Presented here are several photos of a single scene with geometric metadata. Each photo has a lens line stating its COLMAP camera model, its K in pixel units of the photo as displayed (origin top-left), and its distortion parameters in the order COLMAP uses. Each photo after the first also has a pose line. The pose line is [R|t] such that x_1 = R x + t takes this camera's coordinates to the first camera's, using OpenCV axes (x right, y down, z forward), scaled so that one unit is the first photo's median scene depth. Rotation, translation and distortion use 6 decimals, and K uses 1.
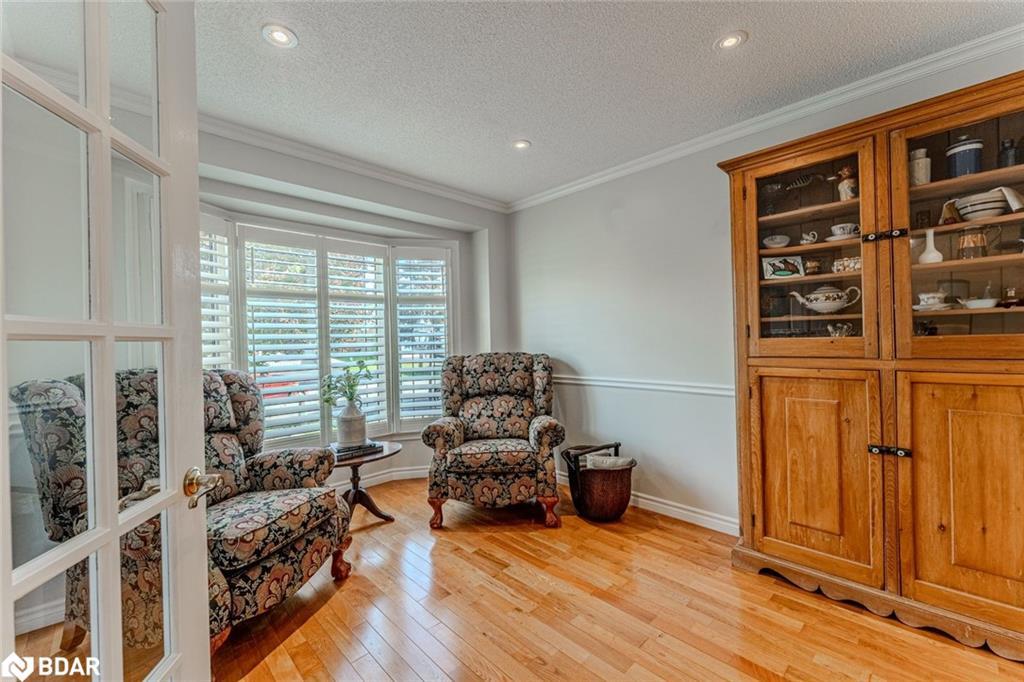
lens RADIAL K [[410.9, 0, 506.5], [0, 410.9, 339.7], [0, 0, 1]] dist [-0.001781, 0.000016]
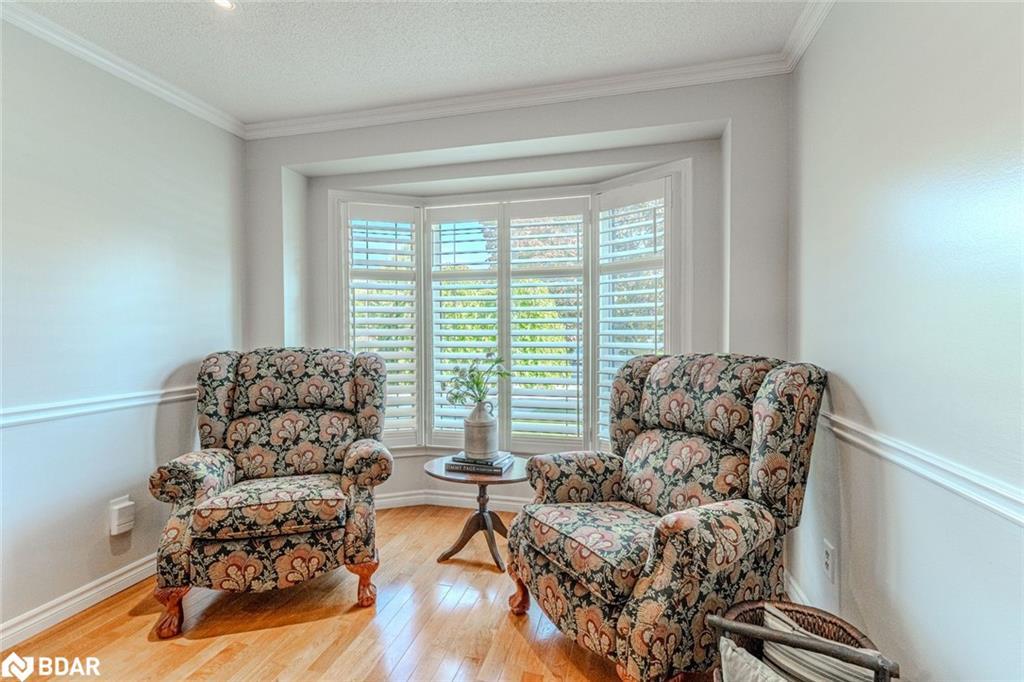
lens RADIAL K [[465.8, 0, 512.4], [0, 465.8, 336.8], [0, 0, 1]] dist [0.000828, 0.000073]
pose [[0.515498, 0.032711, -0.856266, 0.388004], [-0.009525, 0.999428, 0.032445, -0.007029], [0.856838, -0.008570, 0.515515, 0.527987]]
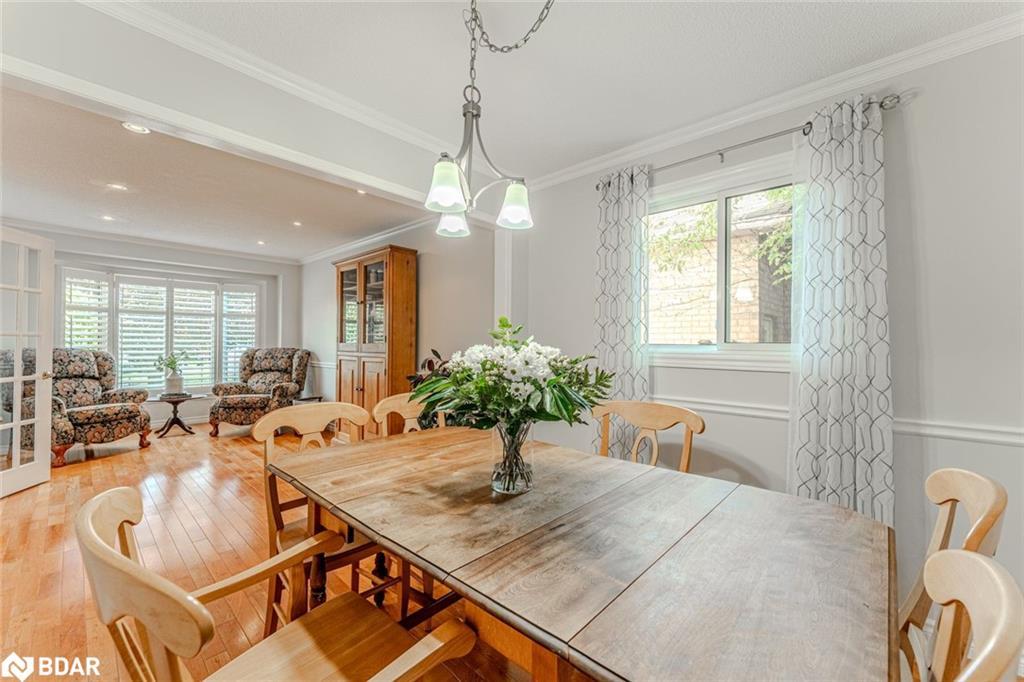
lens RADIAL K [[410.9, 0, 508.3], [0, 410.9, 339.1], [0, 0, 1]] dist [-0.001781, 0.000016]
pose [[0.998631, 0.031131, 0.042034, 0.967268], [-0.030731, 0.999476, -0.010136, -0.019069], [-0.042327, 0.008830, 0.999065, -0.859520]]
